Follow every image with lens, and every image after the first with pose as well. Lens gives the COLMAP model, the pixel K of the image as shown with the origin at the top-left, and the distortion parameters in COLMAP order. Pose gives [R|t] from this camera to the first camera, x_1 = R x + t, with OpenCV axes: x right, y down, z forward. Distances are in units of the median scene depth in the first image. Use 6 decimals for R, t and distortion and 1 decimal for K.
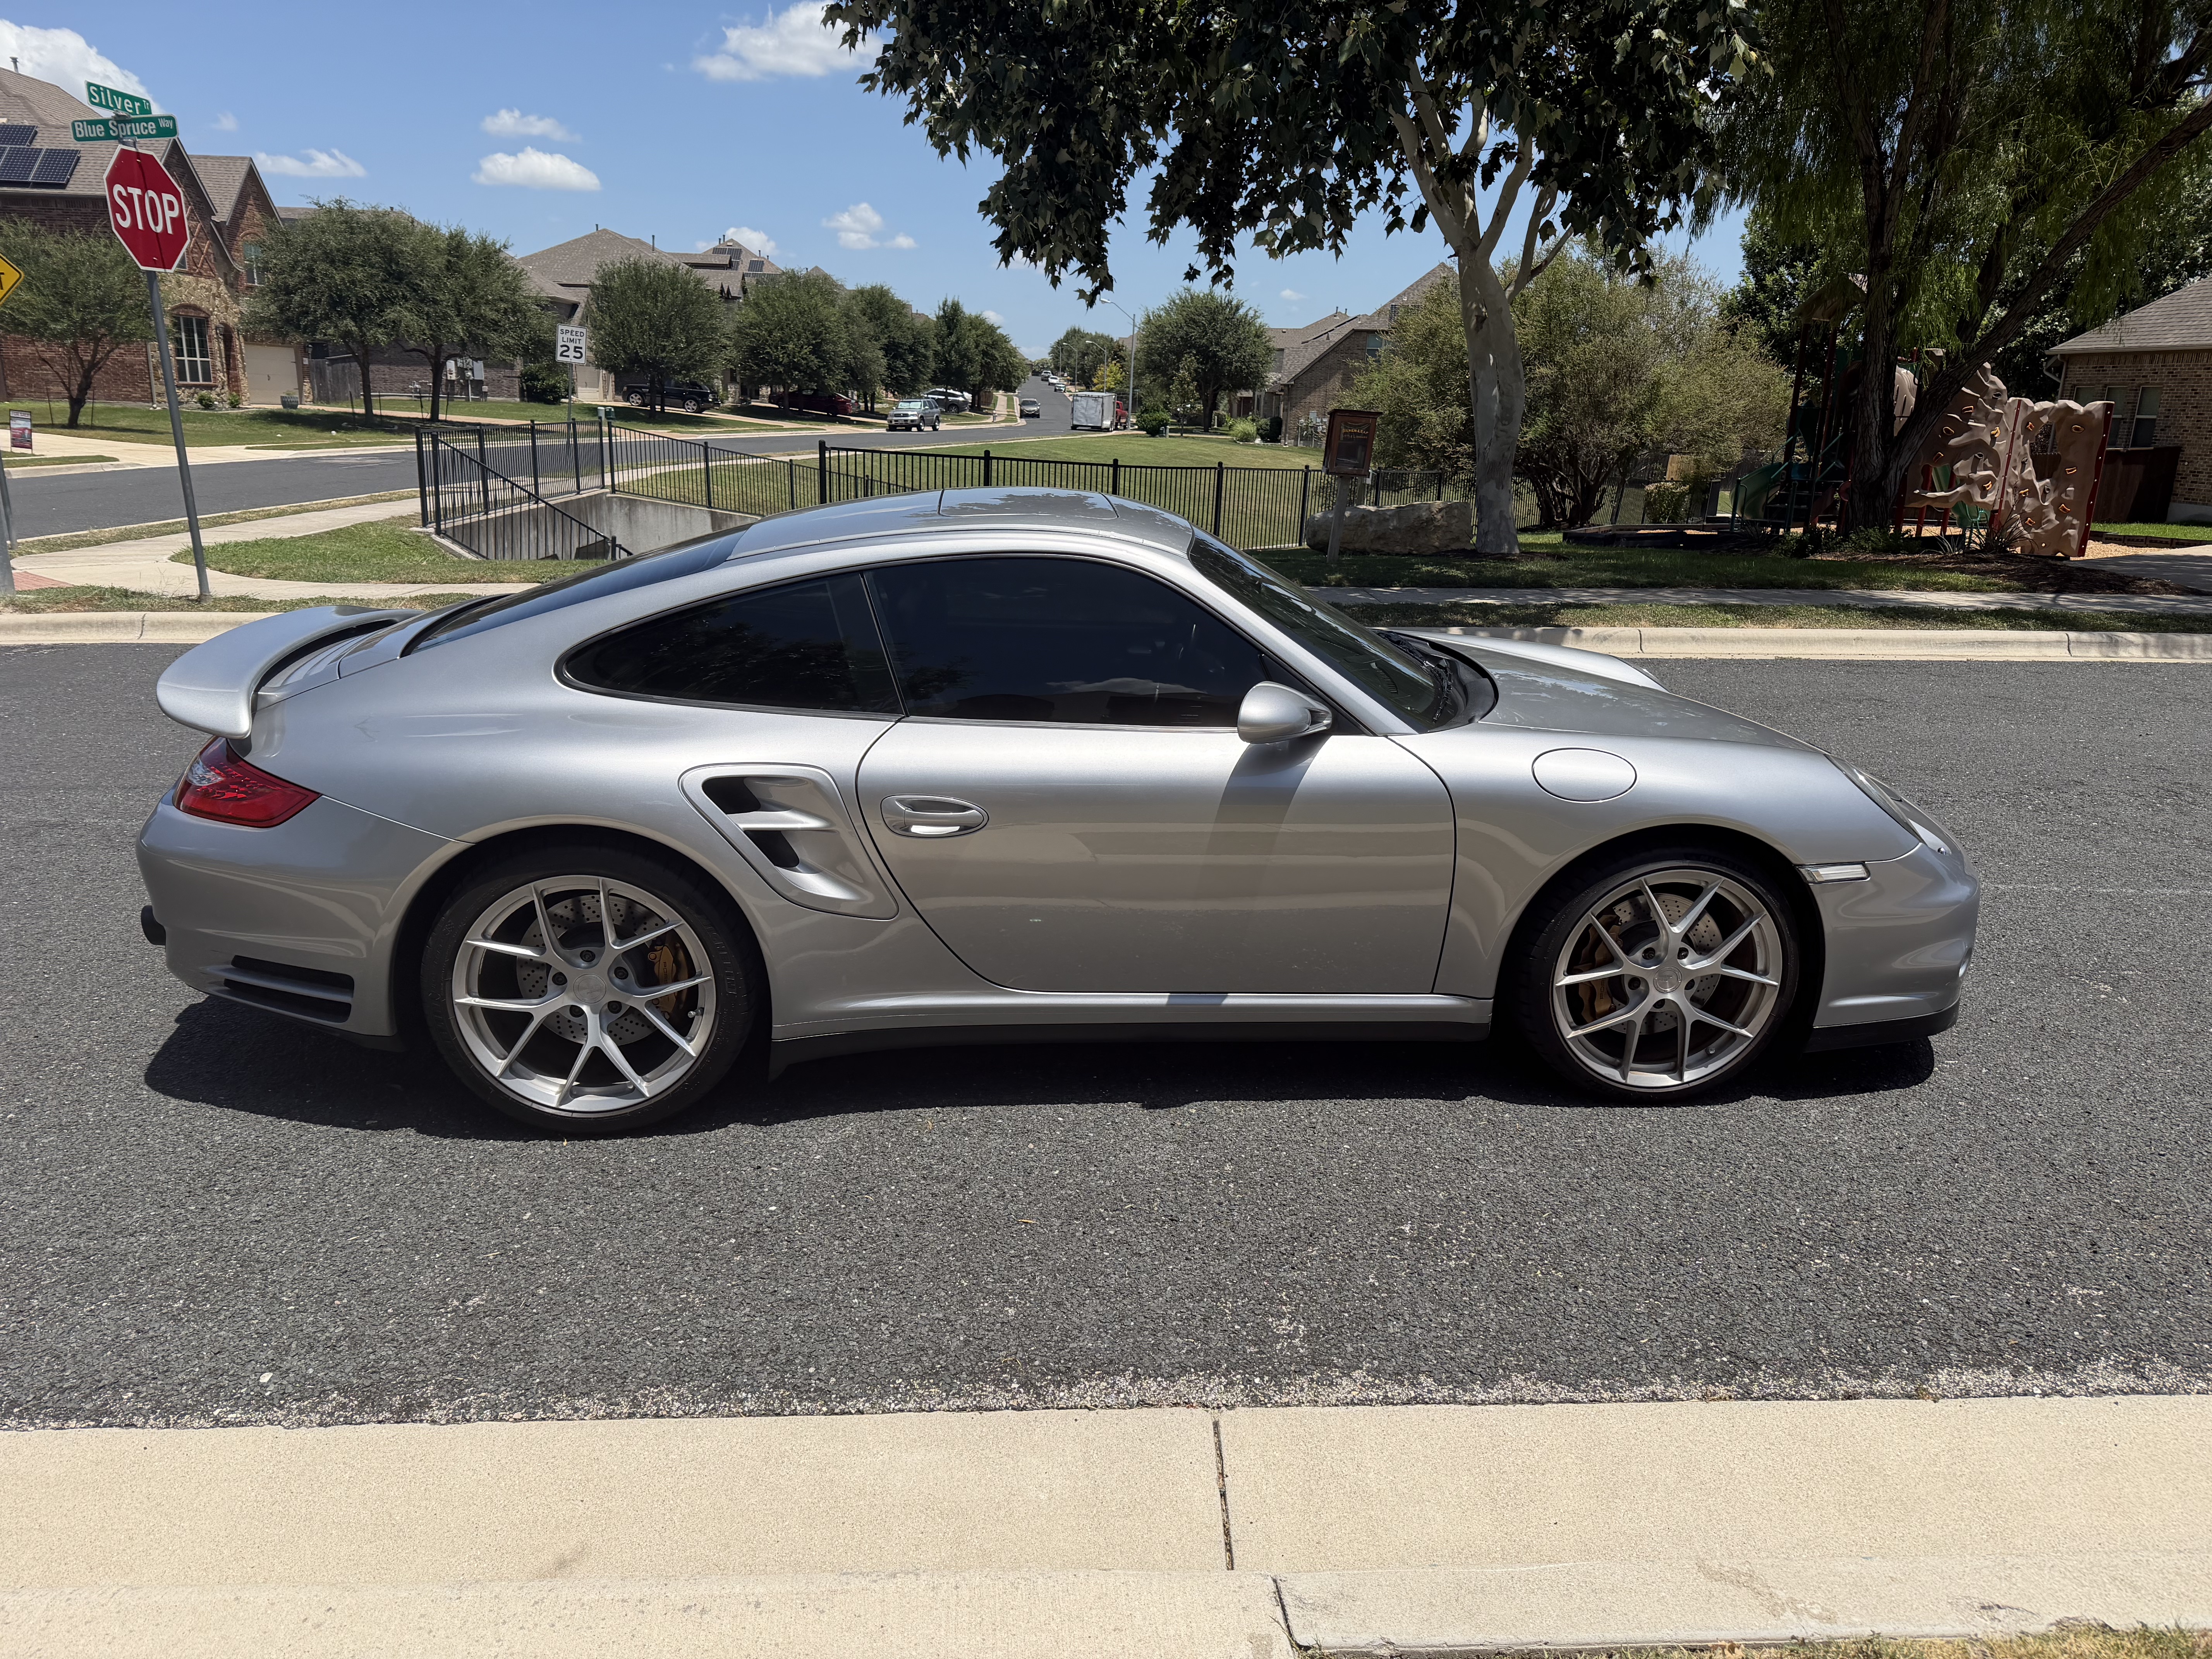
lens RADIAL K [[1577.8, 0, 1106.0], [0, 1577.8, 829.5], [0, 0, 1]] dist [-0.003305, -0.003993]
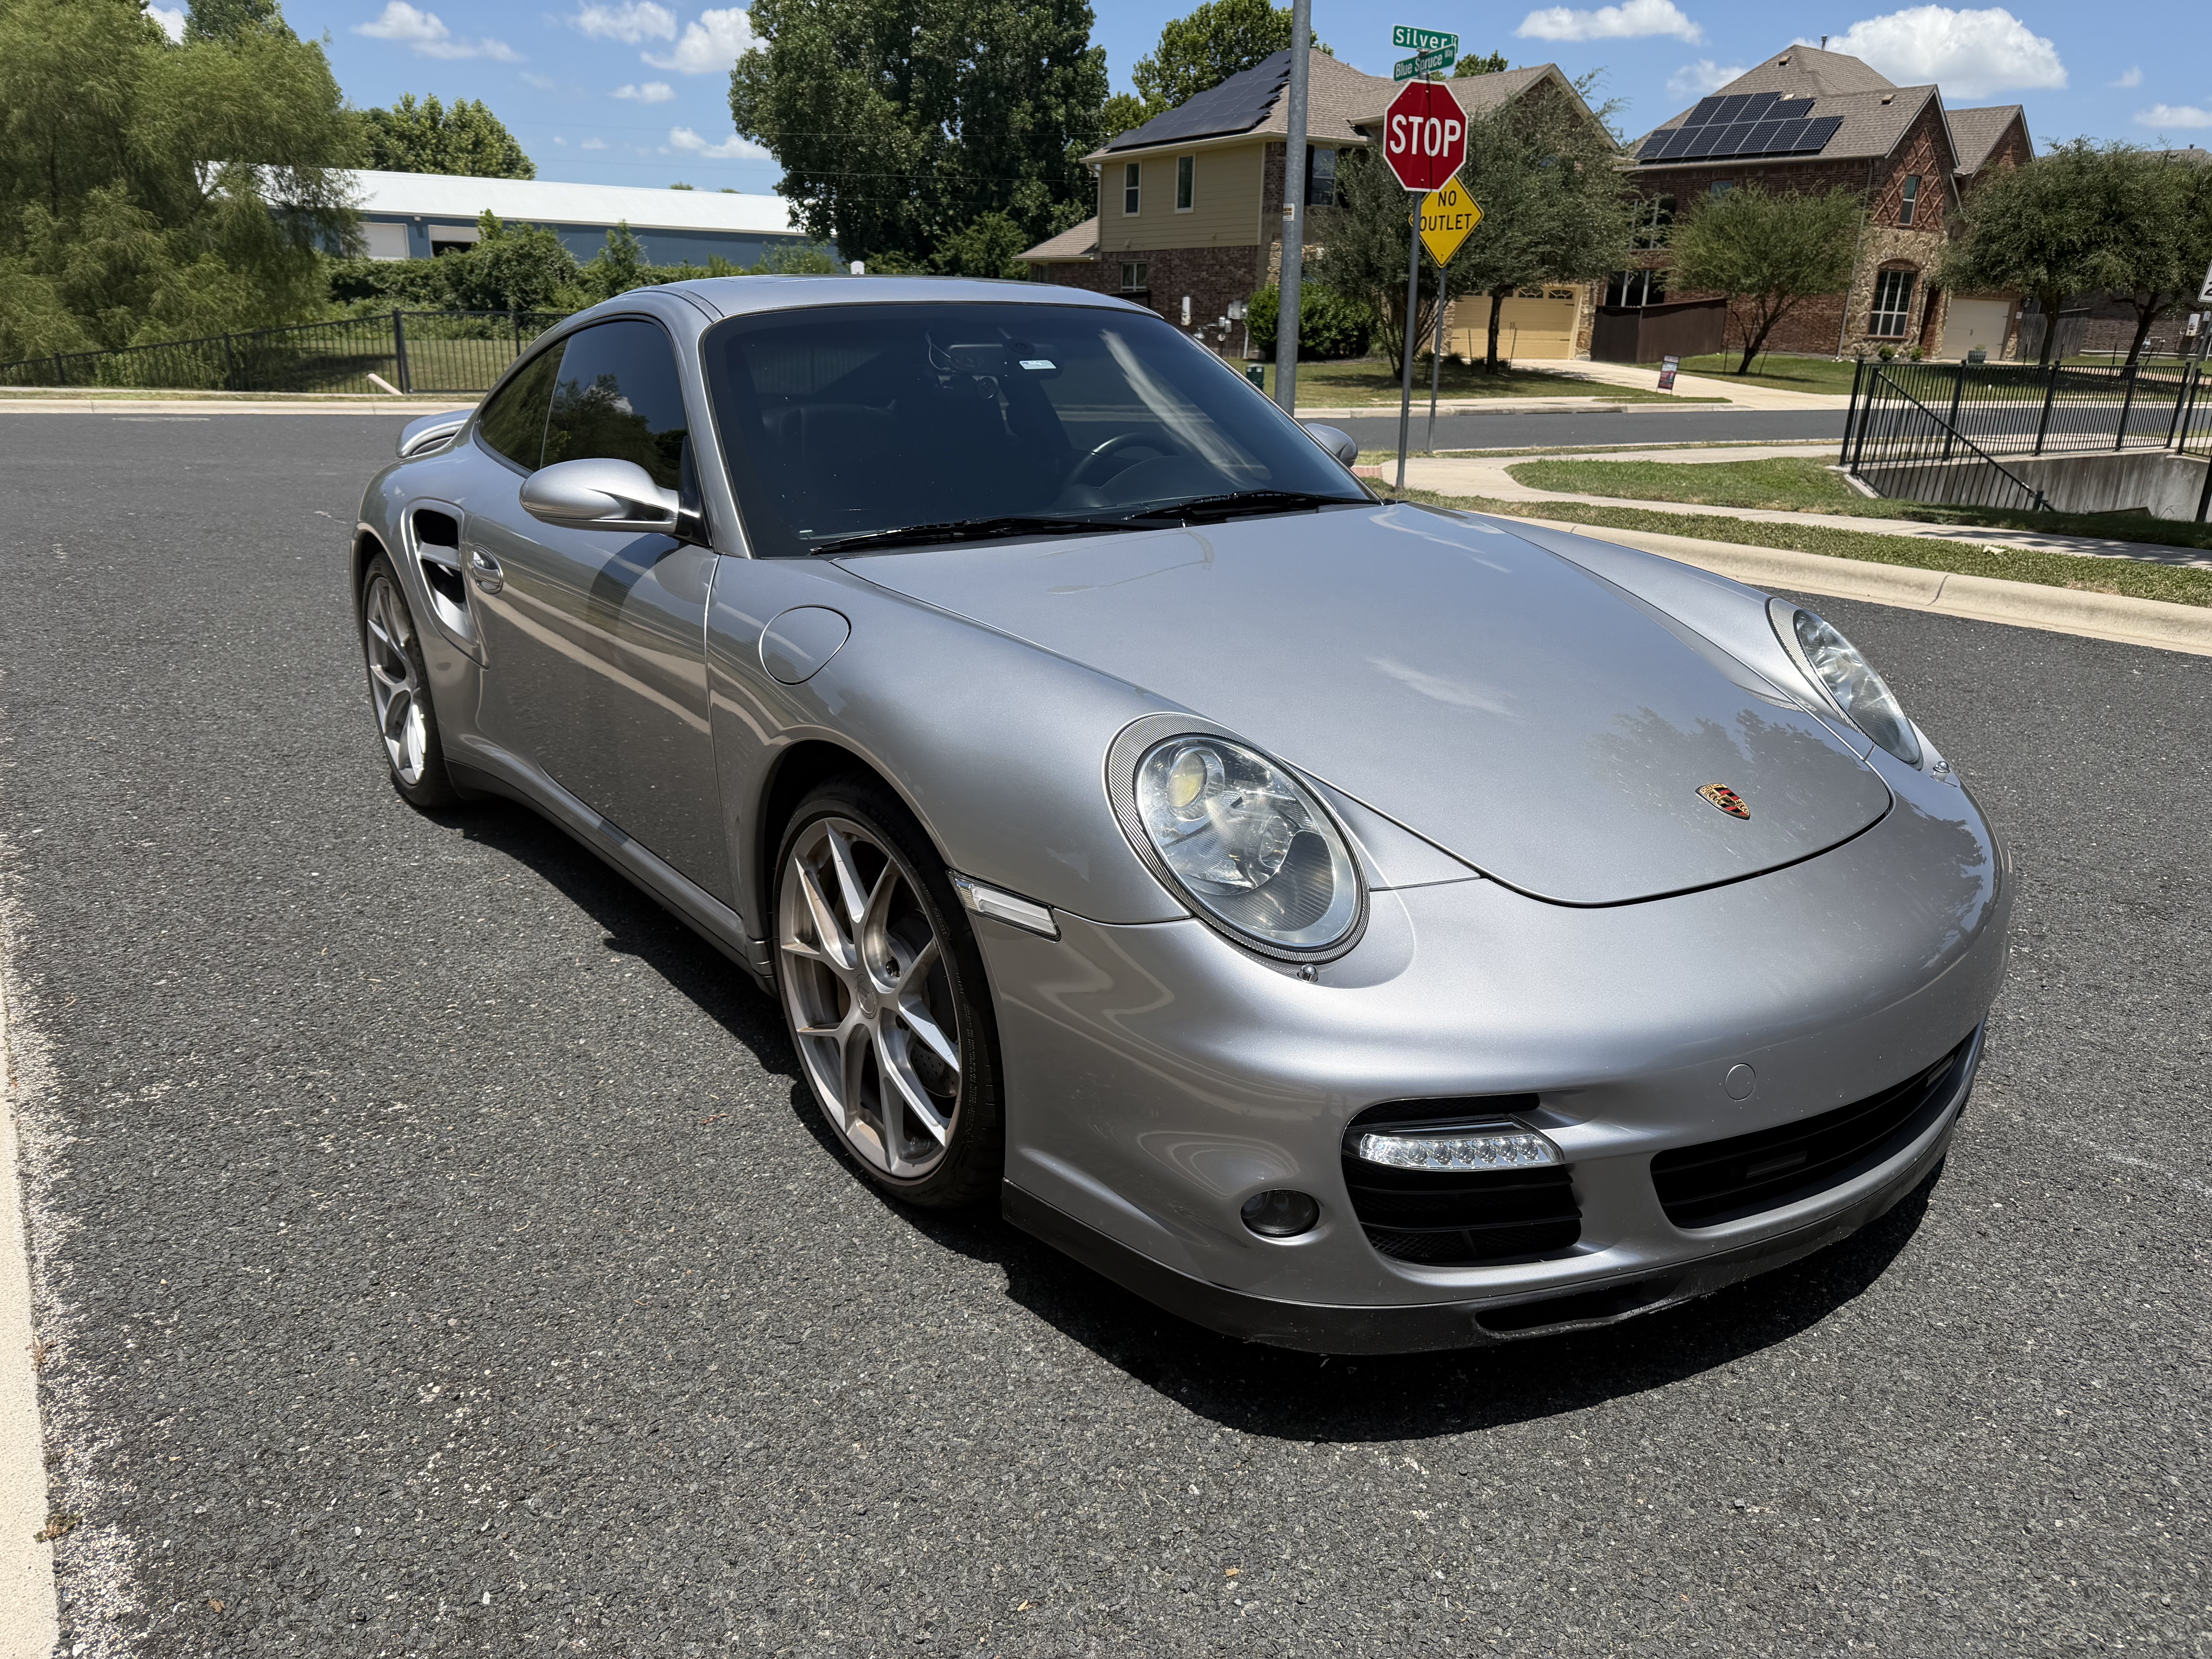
lens RADIAL K [[1577.4, 0, 1116.9], [0, 1577.4, 820.9], [0, 0, 1]] dist [-0.005178, -0.002340]
pose [[0.531437, 0.243398, -0.811377, 0.298994], [-0.231466, 0.963104, 0.137308, -0.027151], [0.814861, 0.114836, 0.568168, 0.237294]]
